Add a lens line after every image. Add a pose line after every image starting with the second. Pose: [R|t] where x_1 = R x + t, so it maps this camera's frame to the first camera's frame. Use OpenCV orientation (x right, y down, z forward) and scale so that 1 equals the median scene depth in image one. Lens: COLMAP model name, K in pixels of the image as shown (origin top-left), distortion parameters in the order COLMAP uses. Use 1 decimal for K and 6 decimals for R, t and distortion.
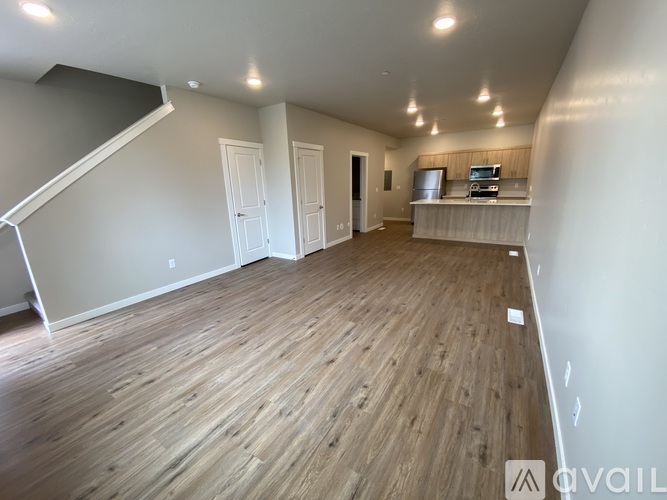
lens RADIAL K [[265.4, 0, 330.1], [0, 265.4, 250.5], [0, 0, 1]] dist [-0.001341, -0.004395]
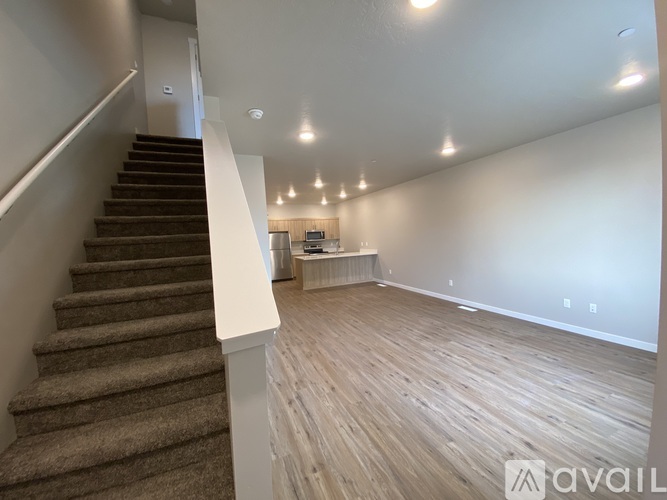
lens RADIAL K [[265.4, 0, 318.9], [0, 265.4, 248.4], [0, 0, 1]] dist [-0.001341, -0.004395]
pose [[0.584208, -0.035394, 0.810832, -1.300055], [0.229502, 0.965478, -0.123213, -0.156994], [-0.778479, 0.258069, 0.572163, 0.615701]]
